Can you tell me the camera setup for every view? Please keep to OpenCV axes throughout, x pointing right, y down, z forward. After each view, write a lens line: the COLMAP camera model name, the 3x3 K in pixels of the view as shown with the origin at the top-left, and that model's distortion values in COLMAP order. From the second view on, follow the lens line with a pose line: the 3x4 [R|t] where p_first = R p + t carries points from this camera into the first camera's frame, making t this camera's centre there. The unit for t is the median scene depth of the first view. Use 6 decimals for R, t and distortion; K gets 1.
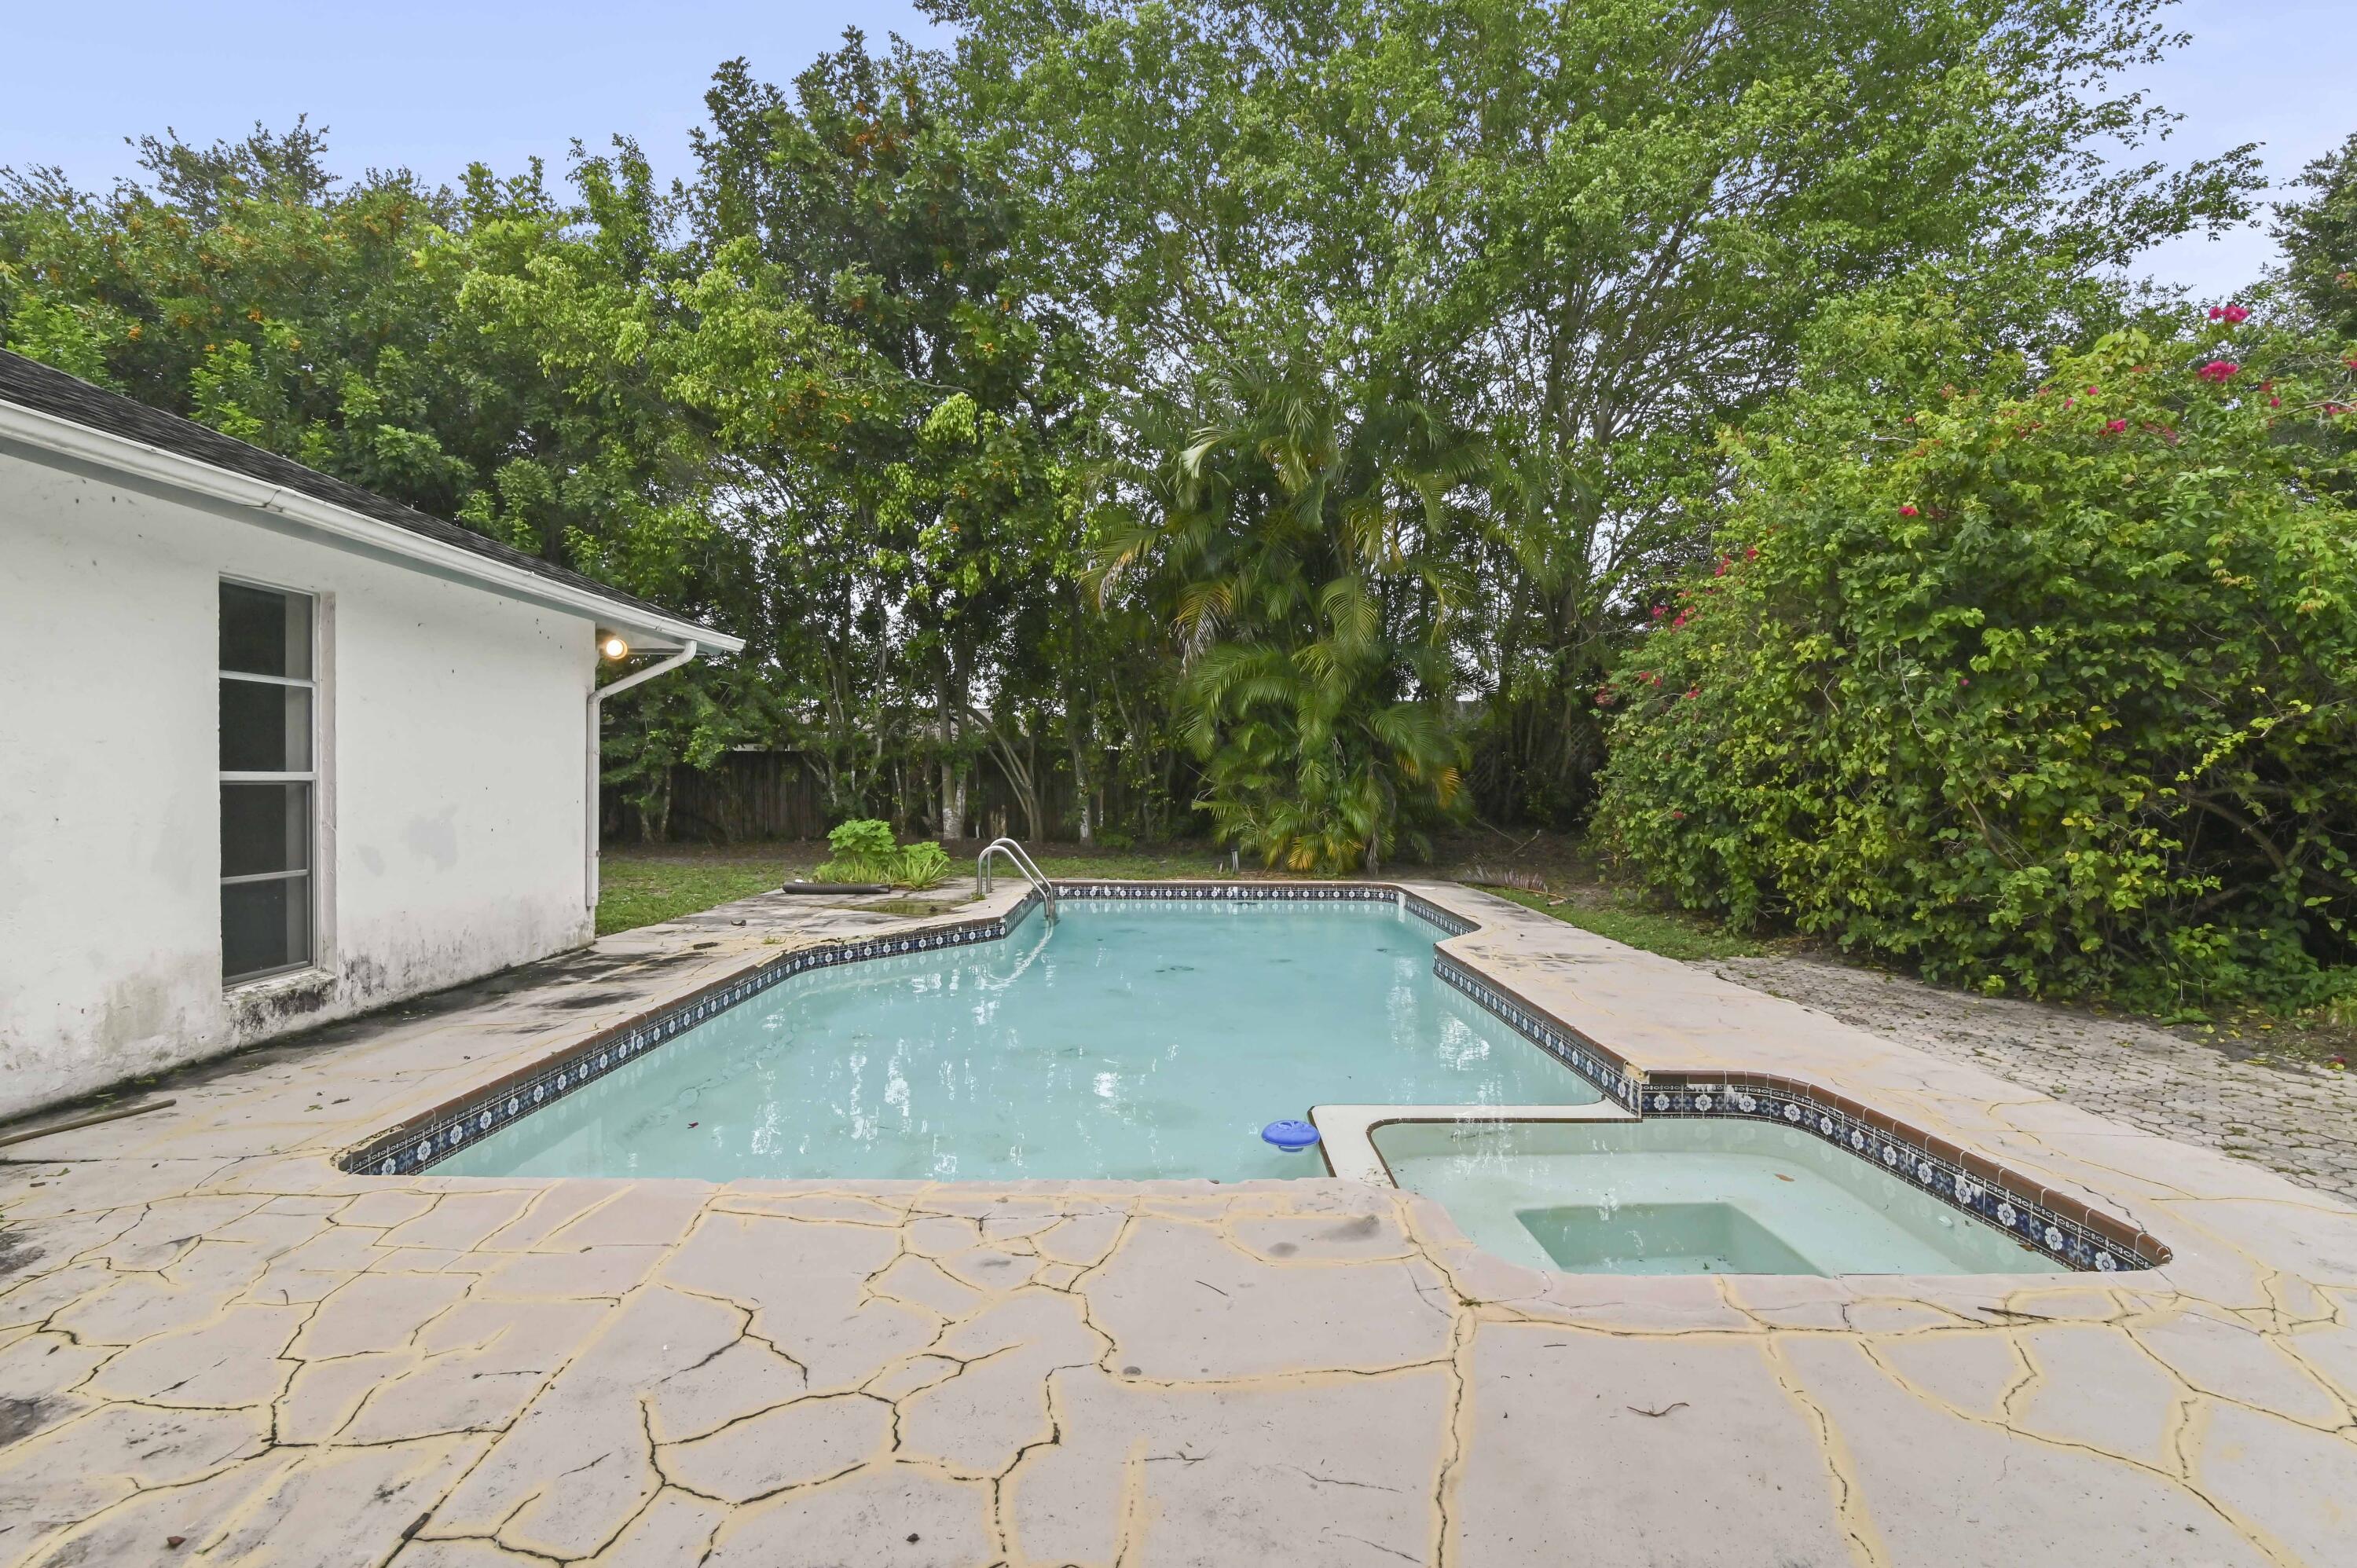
lens RADIAL K [[1077.6, 0, 1180.7], [0, 1077.6, 788.8], [0, 0, 1]] dist [-0.013751, -0.000250]
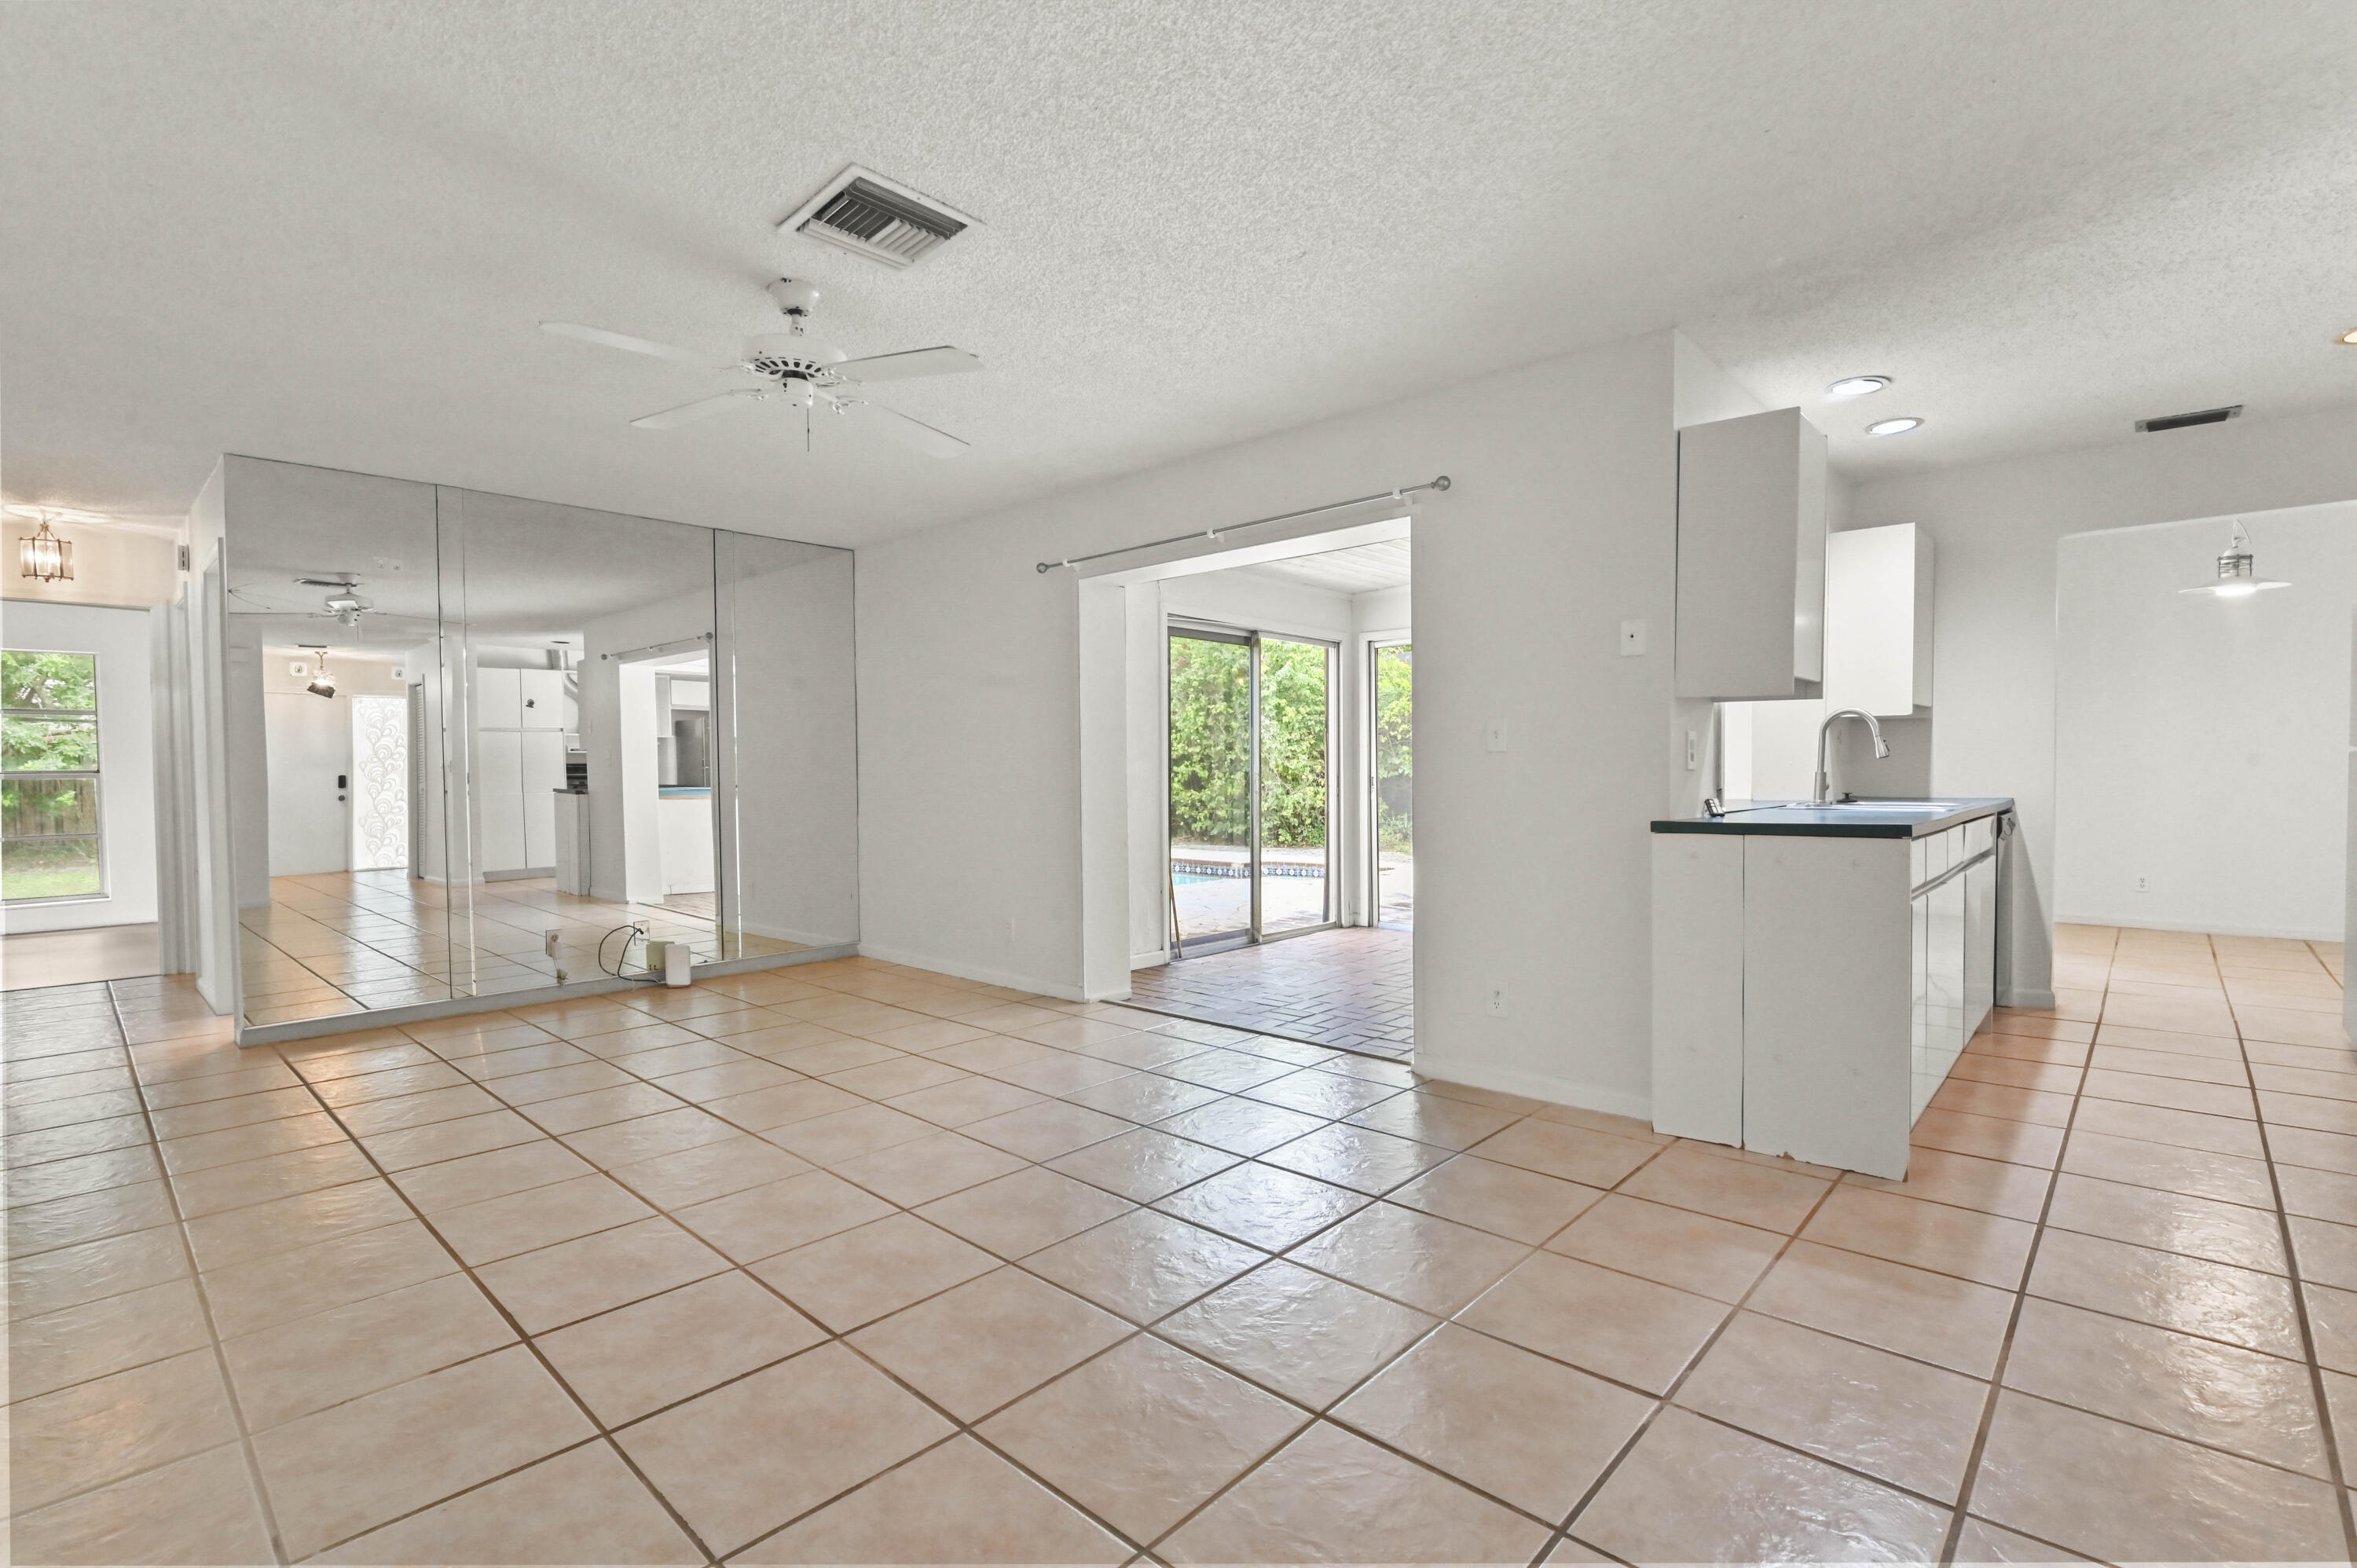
lens RADIAL K [[1077.6, 0, 1180.7], [0, 1077.6, 788.8], [0, 0, 1]] dist [-0.013751, -0.000250]
pose [[0.692018, -0.025212, 0.721440, -0.963717], [0.018340, 0.999681, 0.017343, 0.005256], [-0.721647, 0.001229, 0.692260, -0.482713]]
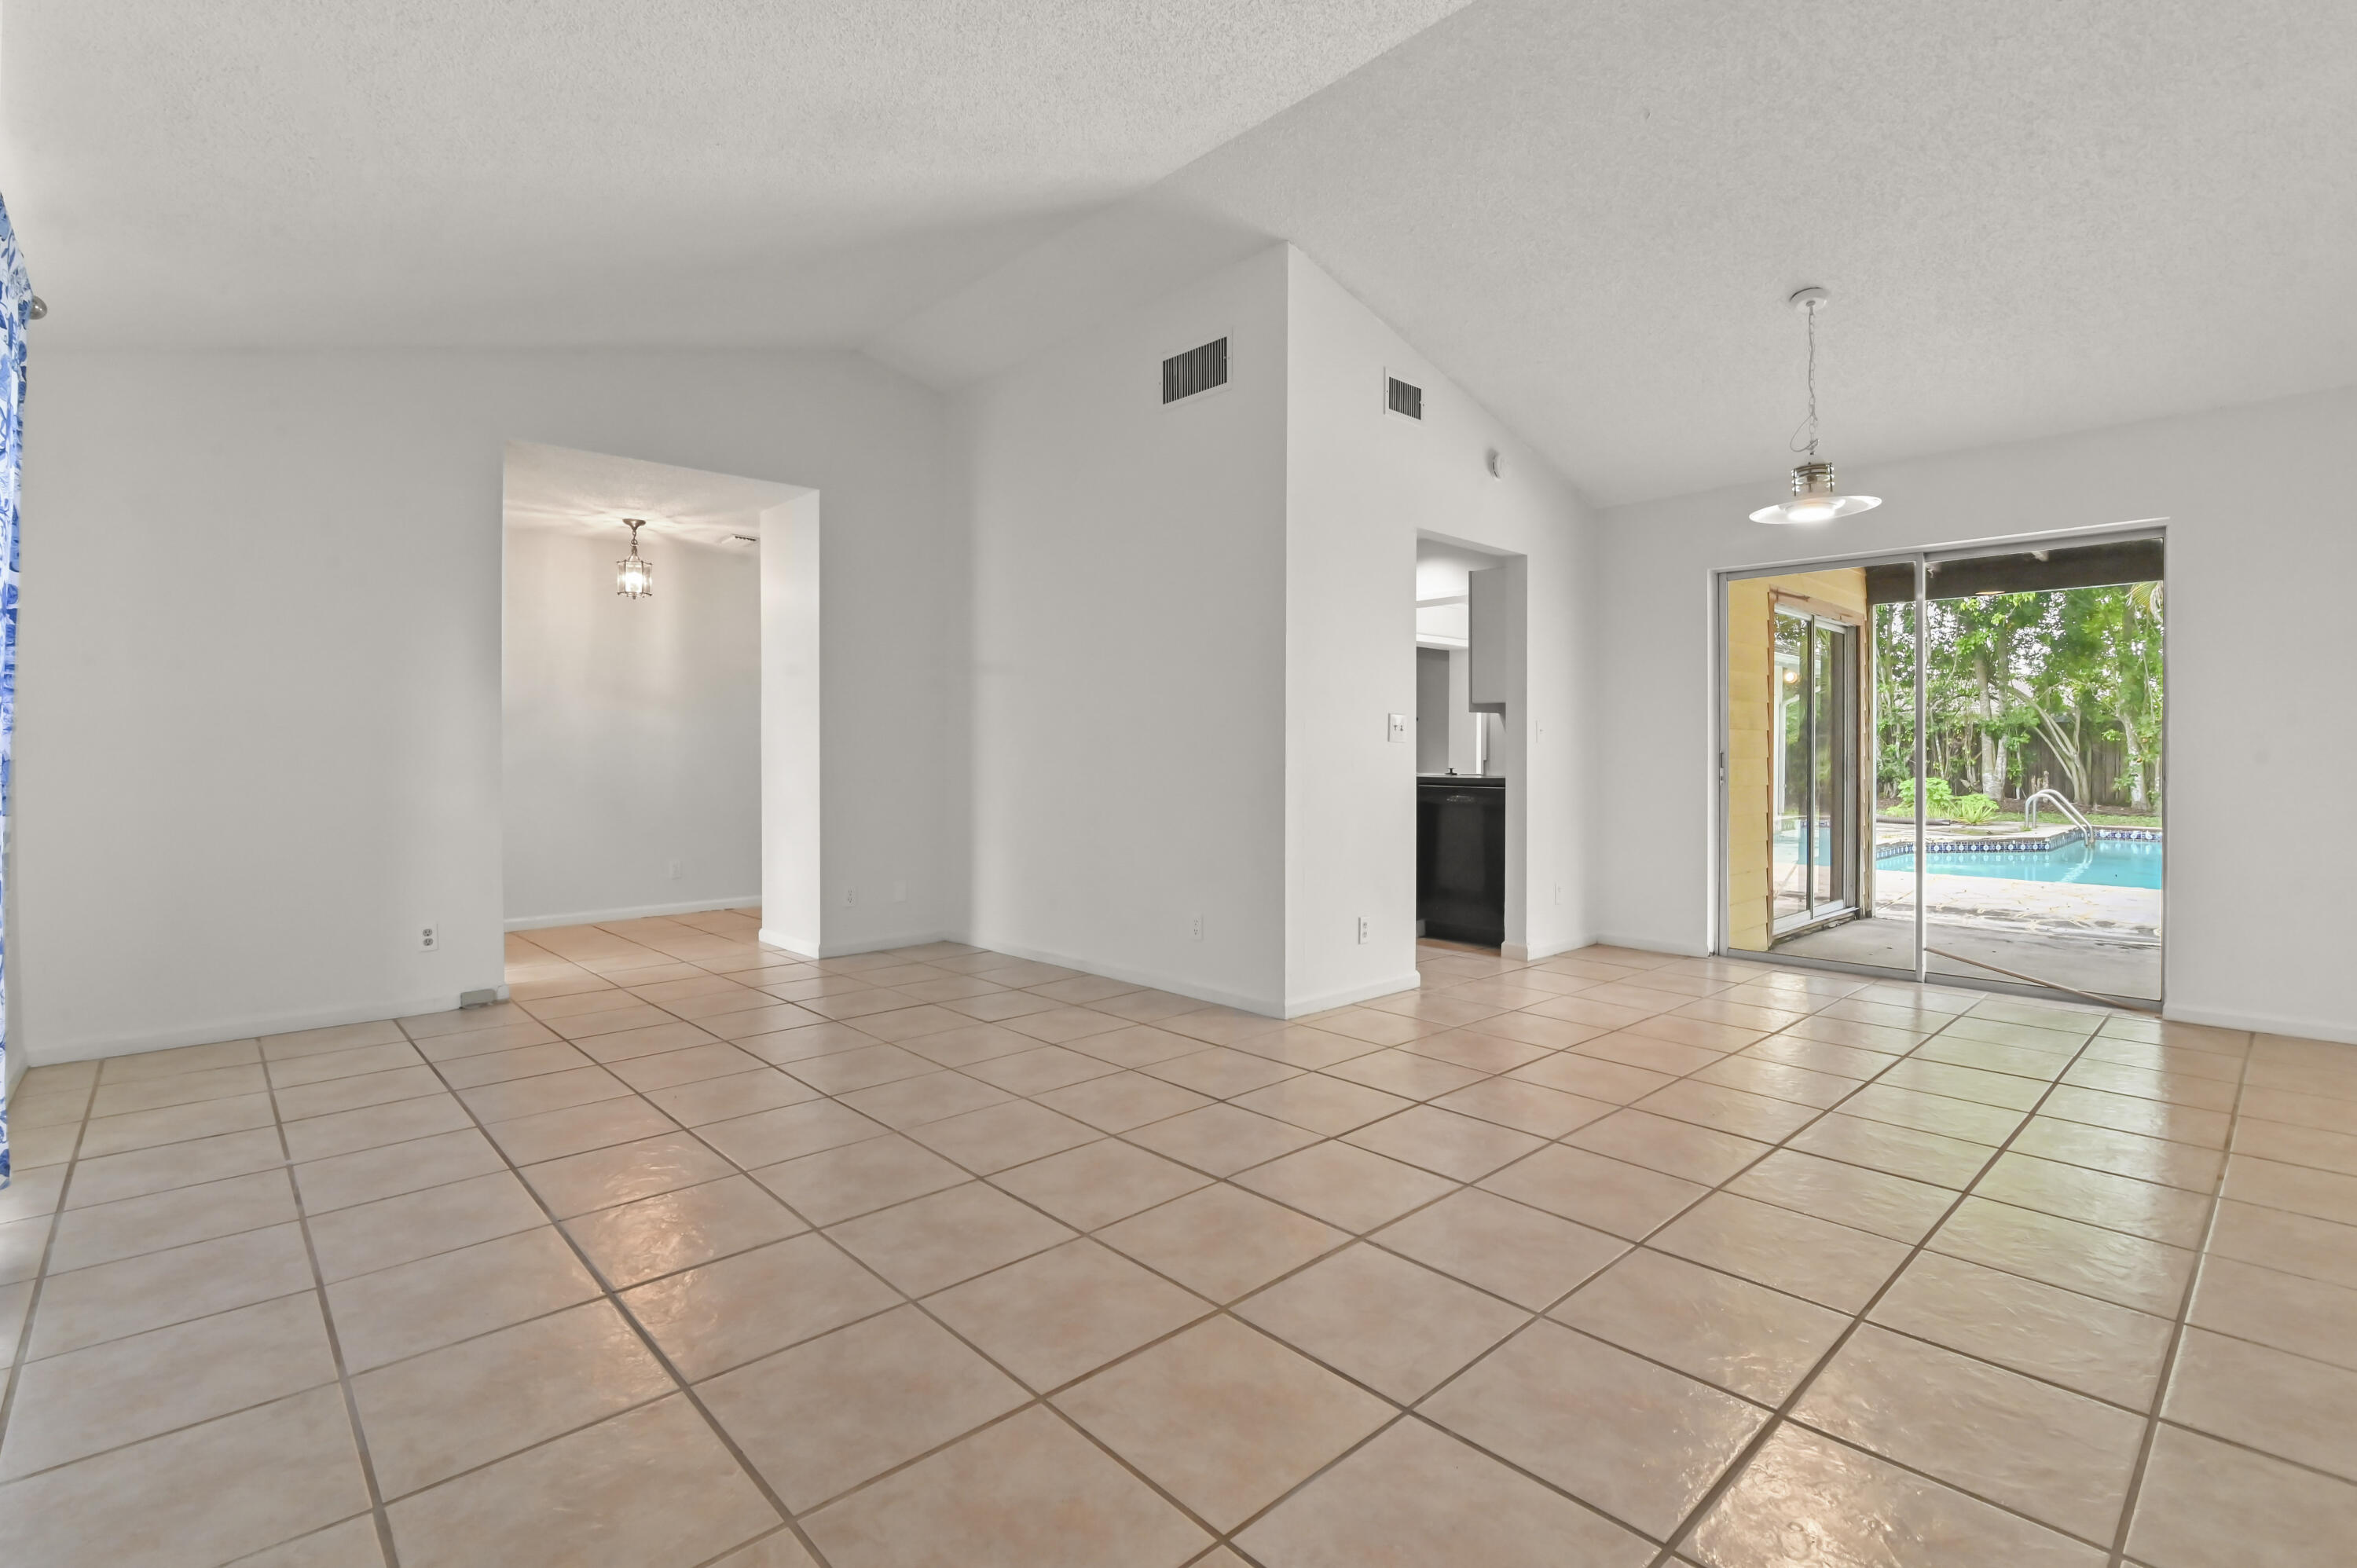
lens RADIAL K [[1096.8, 0, 1188.5], [0, 1096.8, 760.5], [0, 0, 1]] dist [-0.009941, -0.000537]
pose [[0.677018, 0.004939, -0.735950, 0.162838], [-0.006248, 0.999980, 0.000964, 0.018997], [0.735940, 0.003946, 0.677036, -1.045291]]
